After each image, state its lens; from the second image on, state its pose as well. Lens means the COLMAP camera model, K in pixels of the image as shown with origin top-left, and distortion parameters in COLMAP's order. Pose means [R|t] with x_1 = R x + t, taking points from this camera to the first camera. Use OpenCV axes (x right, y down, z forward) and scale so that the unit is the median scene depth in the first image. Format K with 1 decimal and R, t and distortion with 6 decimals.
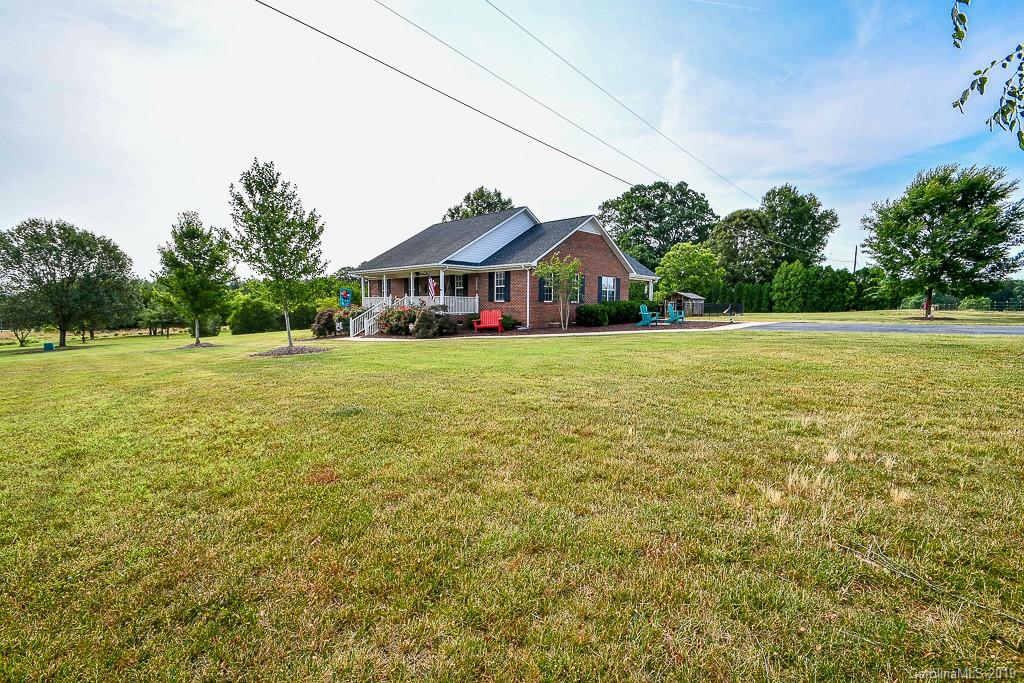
lens RADIAL K [[444.2, 0, 507.9], [0, 444.2, 347.7], [0, 0, 1]] dist [0.017576, -0.017863]
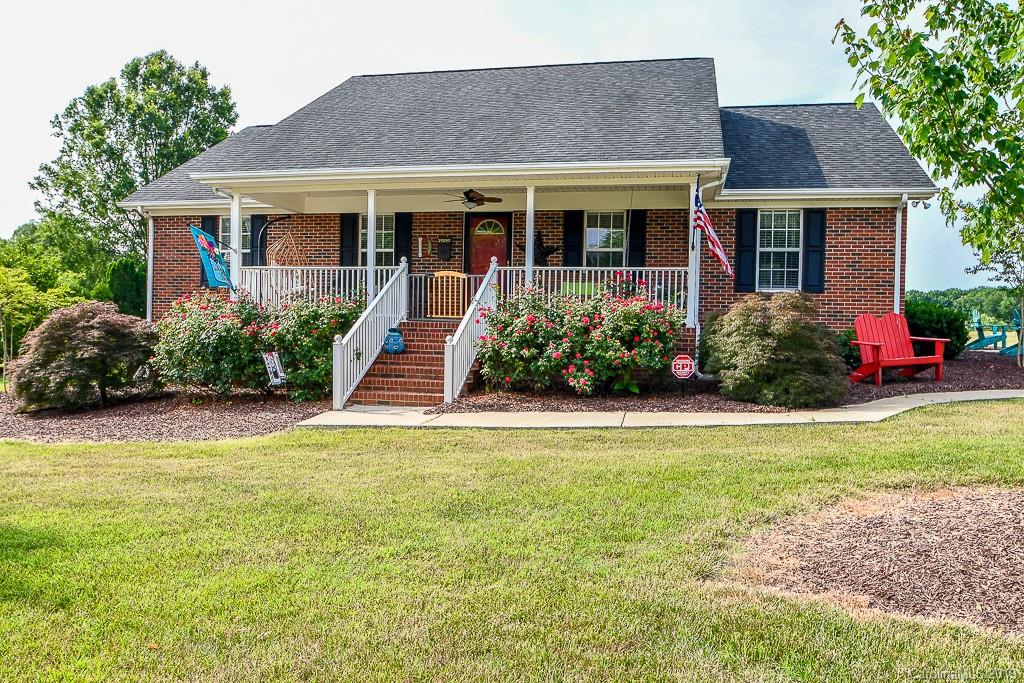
lens RADIAL K [[774.3, 0, 512.0], [0, 774.3, 341.5], [0, 0, 1]] dist [-0.035667, 0.001786]
pose [[0.856604, 0.001980, 0.515970, -0.188041], [0.033543, 0.997664, -0.059516, -0.012521], [-0.514883, 0.068289, 0.854536, 0.210930]]
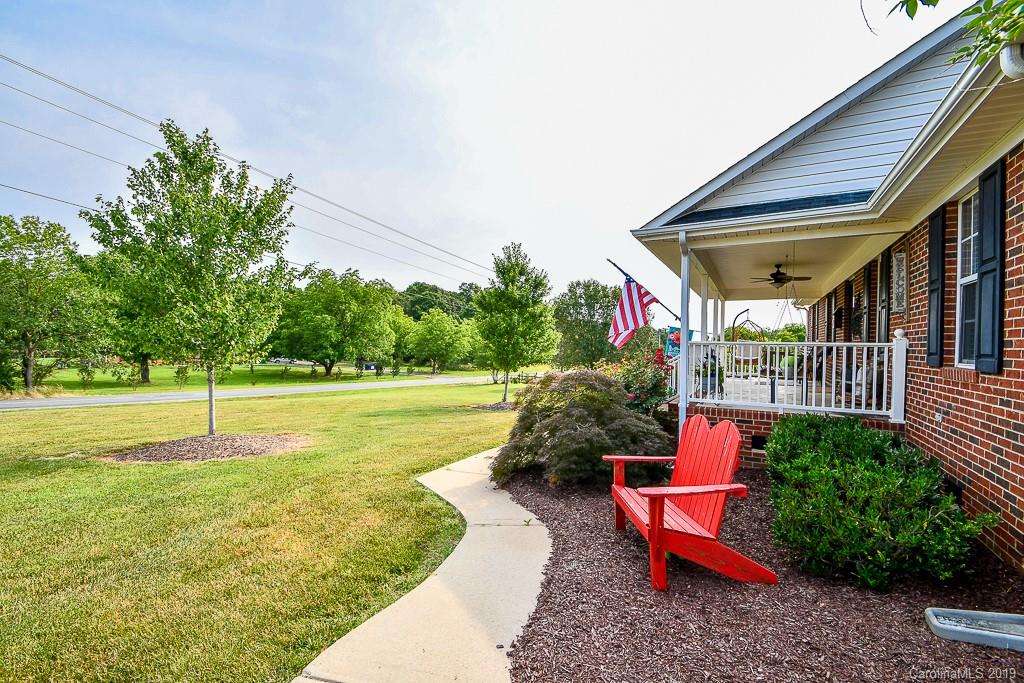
lens RADIAL K [[446.4, 0, 508.9], [0, 446.4, 346.9], [0, 0, 1]] dist [0.014264, -0.019829]
pose [[0.267581, 0.000737, -0.963535, 0.034009], [-0.104380, 0.994137, -0.028226, -0.032320], [0.957865, 0.108127, 0.266089, 0.286001]]
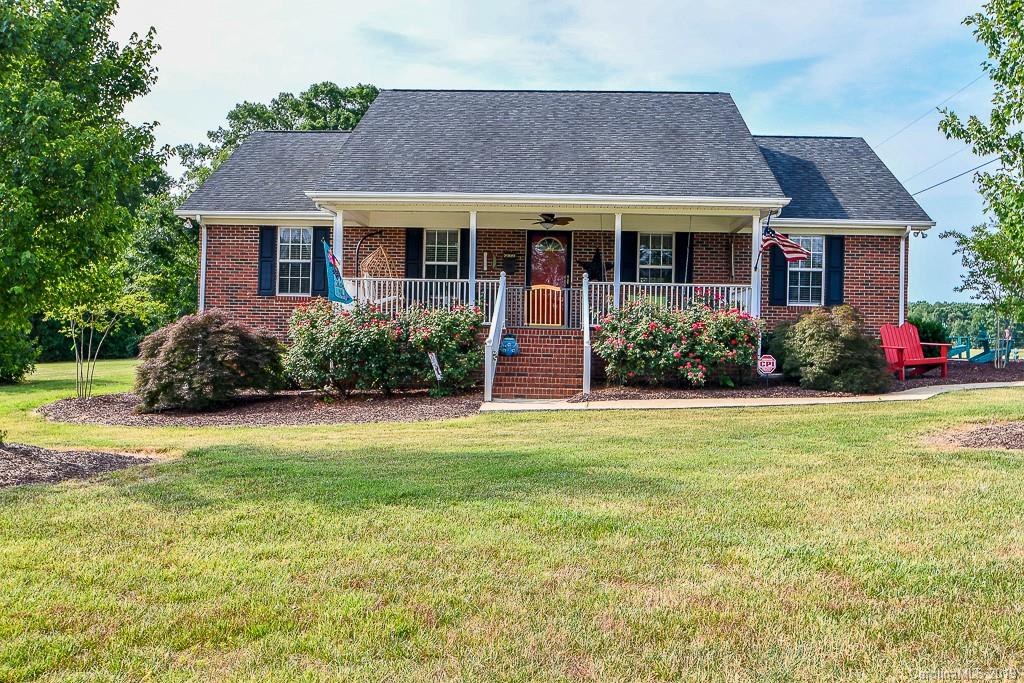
lens RADIAL K [[949.8, 0, 512.0], [0, 949.8, 341.5], [0, 0, 1]] dist [-0.043353, 0.004561]
pose [[0.761243, 0.017128, 0.648241, -0.289572], [0.043668, 0.996028, -0.077598, -0.005017], [-0.646995, 0.087378, 0.757471, 0.183893]]
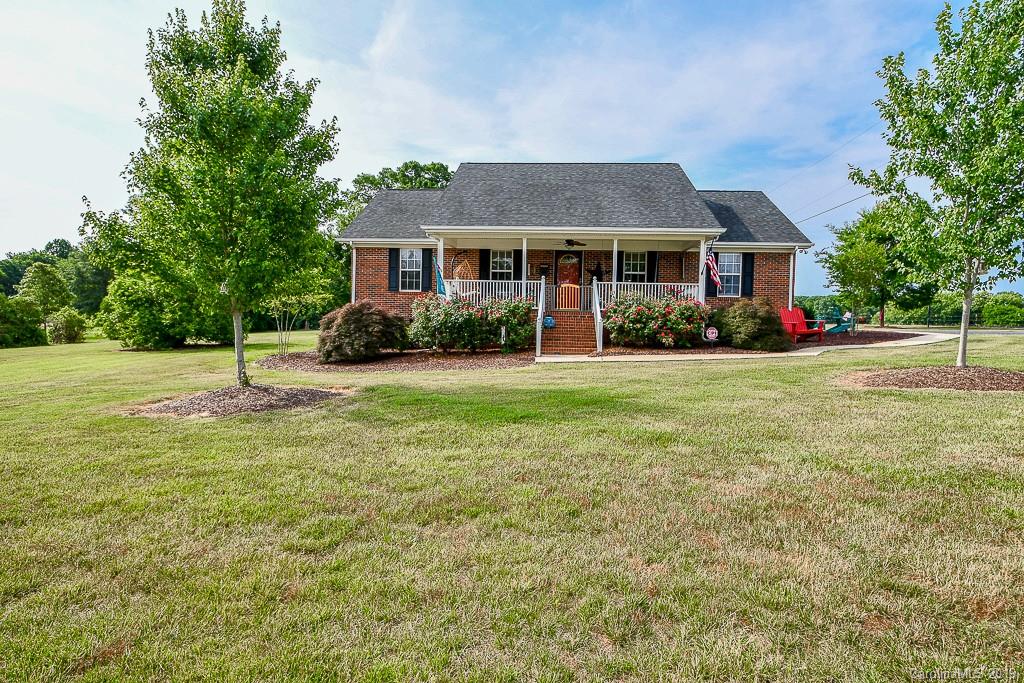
lens RADIAL K [[570.0, 0, 512.0], [0, 570.0, 346.4], [0, 0, 1]] dist [0.000905, 0.000508]
pose [[0.771444, -0.013218, 0.636160, -0.294554], [0.043681, 0.998526, -0.032222, -0.005871], [-0.634796, 0.052645, 0.770884, 0.198713]]
